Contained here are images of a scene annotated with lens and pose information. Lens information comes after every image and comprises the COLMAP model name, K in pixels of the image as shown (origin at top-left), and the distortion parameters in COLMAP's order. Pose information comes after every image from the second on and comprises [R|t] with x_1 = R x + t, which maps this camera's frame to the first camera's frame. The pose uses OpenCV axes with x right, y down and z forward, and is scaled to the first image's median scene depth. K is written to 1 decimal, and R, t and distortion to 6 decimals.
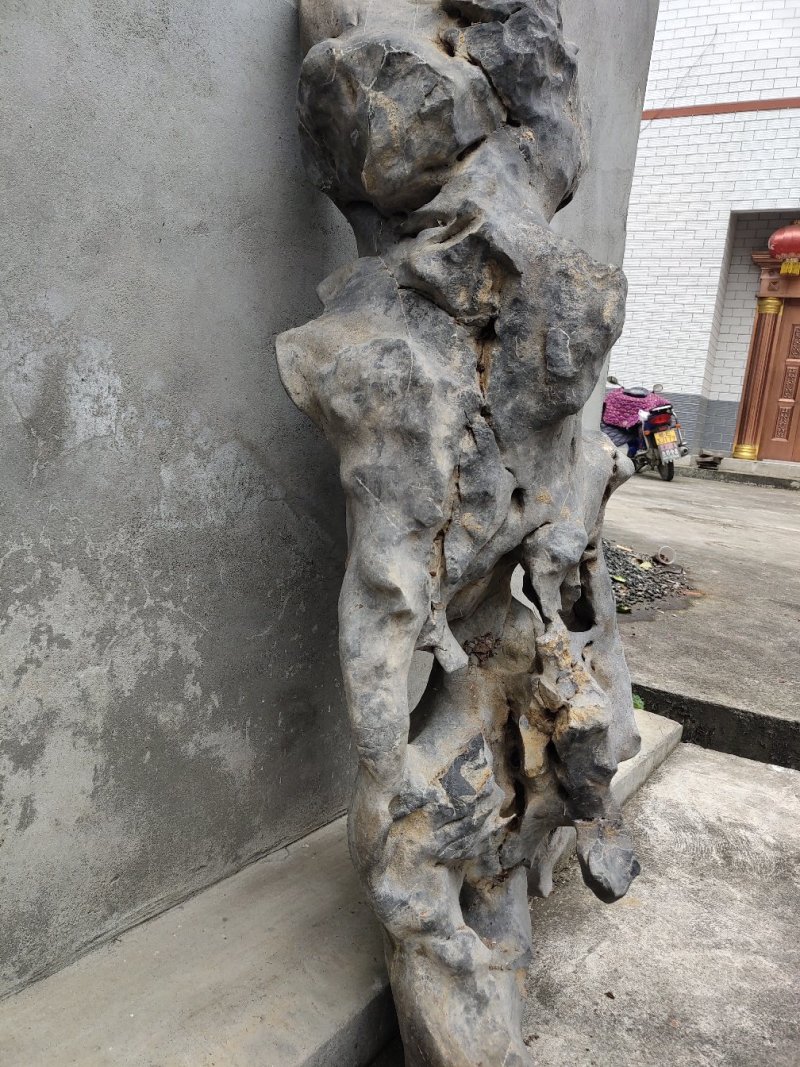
lens RADIAL K [[826.5, 0, 398.1], [0, 826.5, 539.8], [0, 0, 1]] dist [-0.014515, 0.062529]
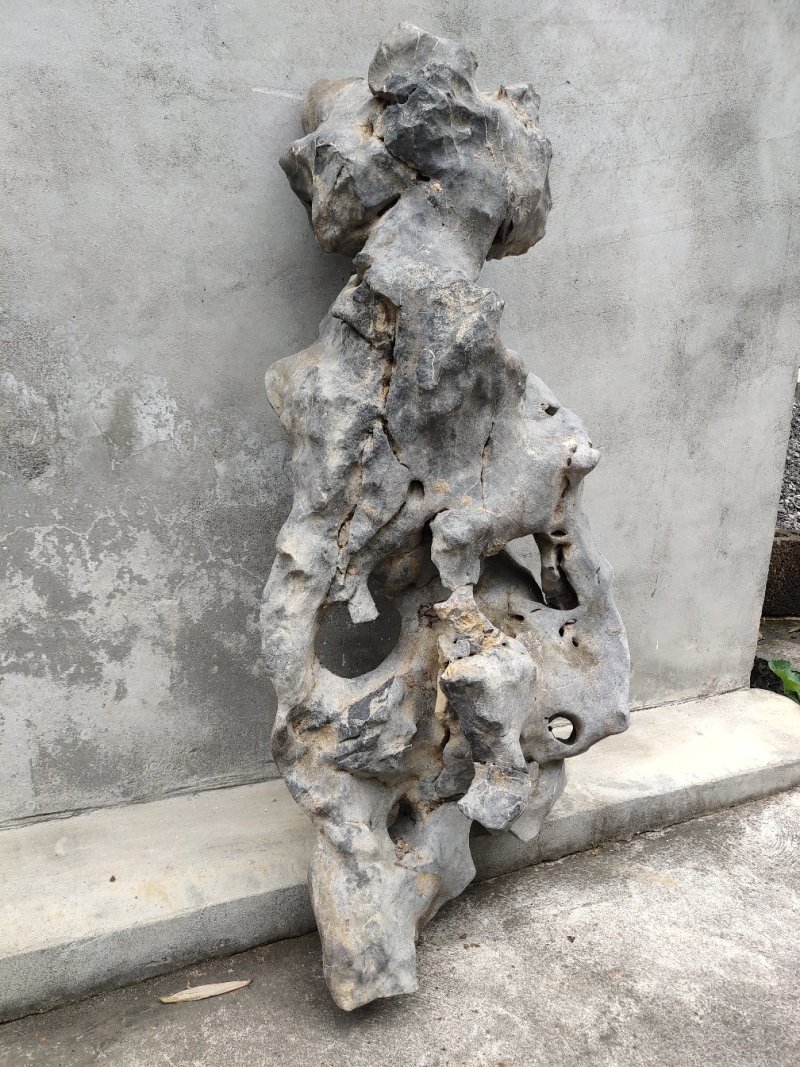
lens RADIAL K [[826.5, 0, 393.3], [0, 826.5, 543.0], [0, 0, 1]] dist [-0.014515, 0.062529]
pose [[0.880578, 0.046263, -0.471638, 0.704815], [-0.033980, 0.998826, 0.034532, -0.010485], [0.472682, -0.014382, 0.881116, -0.098226]]
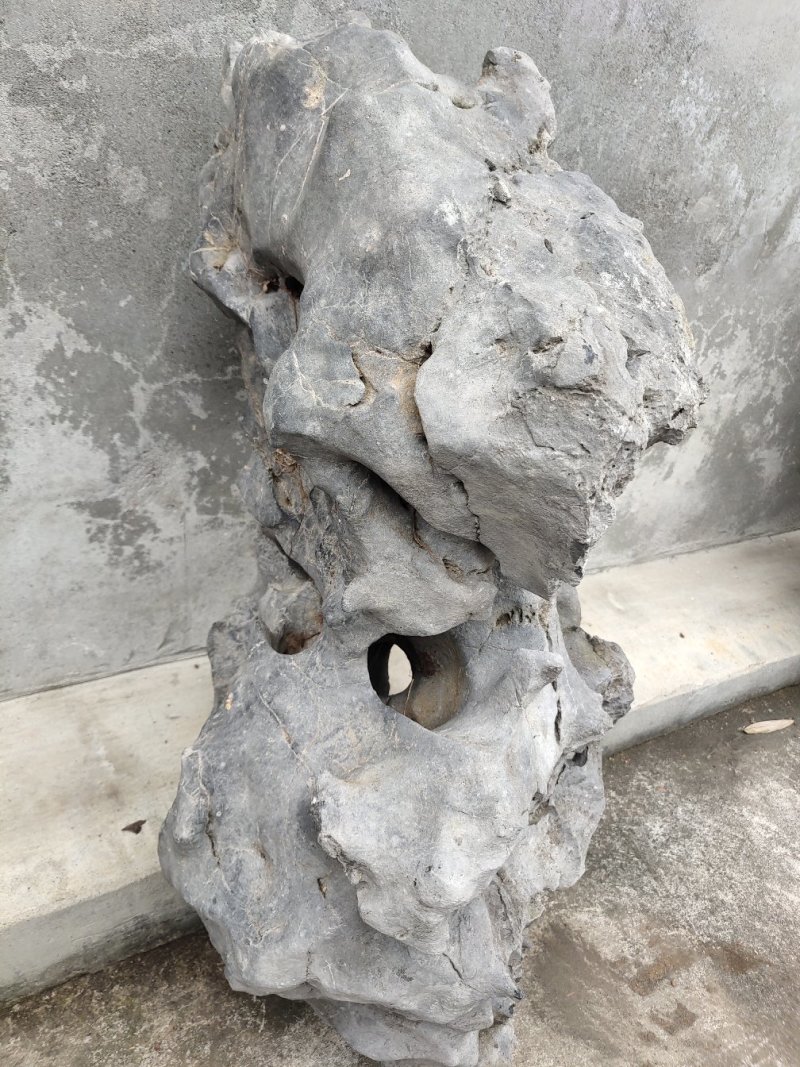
lens RADIAL K [[826.5, 0, 395.0], [0, 826.5, 532.9], [0, 0, 1]] dist [-0.014515, 0.062529]
pose [[0.900140, 0.298154, -0.317571, -0.385453], [-0.162359, 0.906152, 0.390549, -0.116600], [0.404211, -0.299989, 0.864072, -0.692107]]
